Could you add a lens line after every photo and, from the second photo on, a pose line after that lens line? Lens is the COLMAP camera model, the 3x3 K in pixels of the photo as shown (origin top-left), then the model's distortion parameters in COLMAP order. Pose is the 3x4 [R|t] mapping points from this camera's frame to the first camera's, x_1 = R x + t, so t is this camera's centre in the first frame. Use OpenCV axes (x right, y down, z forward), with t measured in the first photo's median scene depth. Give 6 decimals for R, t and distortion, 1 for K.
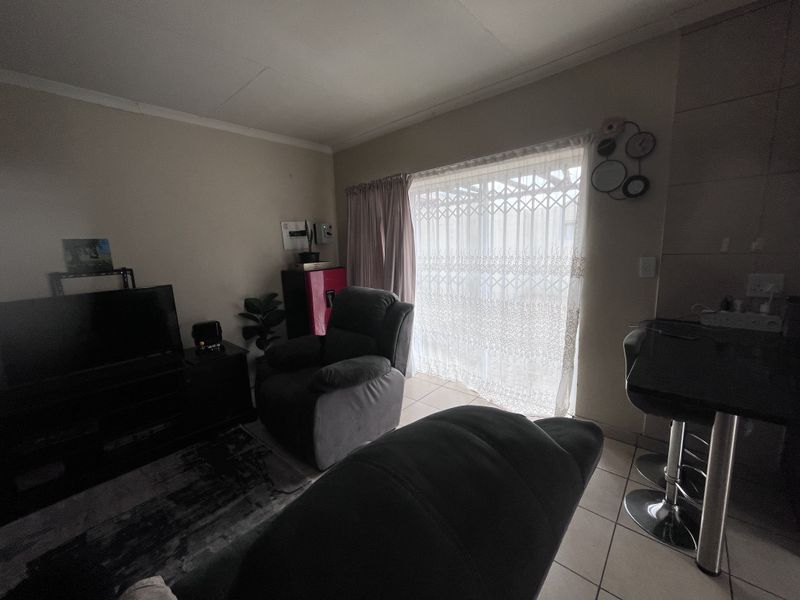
lens RADIAL K [[323.4, 0, 400.0], [0, 323.4, 300.0], [0, 0, 1]] dist [-0.002470, -0.000328]
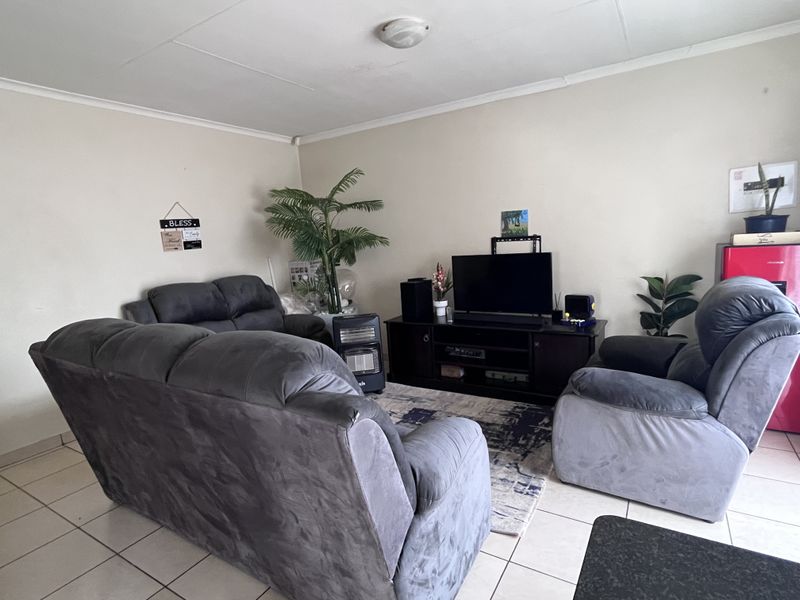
lens RADIAL K [[428.5, 0, 400.0], [0, 428.5, 300.0], [0, 0, 1]] dist [0.002760, 0.000329]
pose [[0.176473, 0.173897, -0.968823, 0.598879], [-0.114214, 0.981239, 0.155321, -0.057942], [0.977657, 0.083243, 0.193023, 0.280022]]
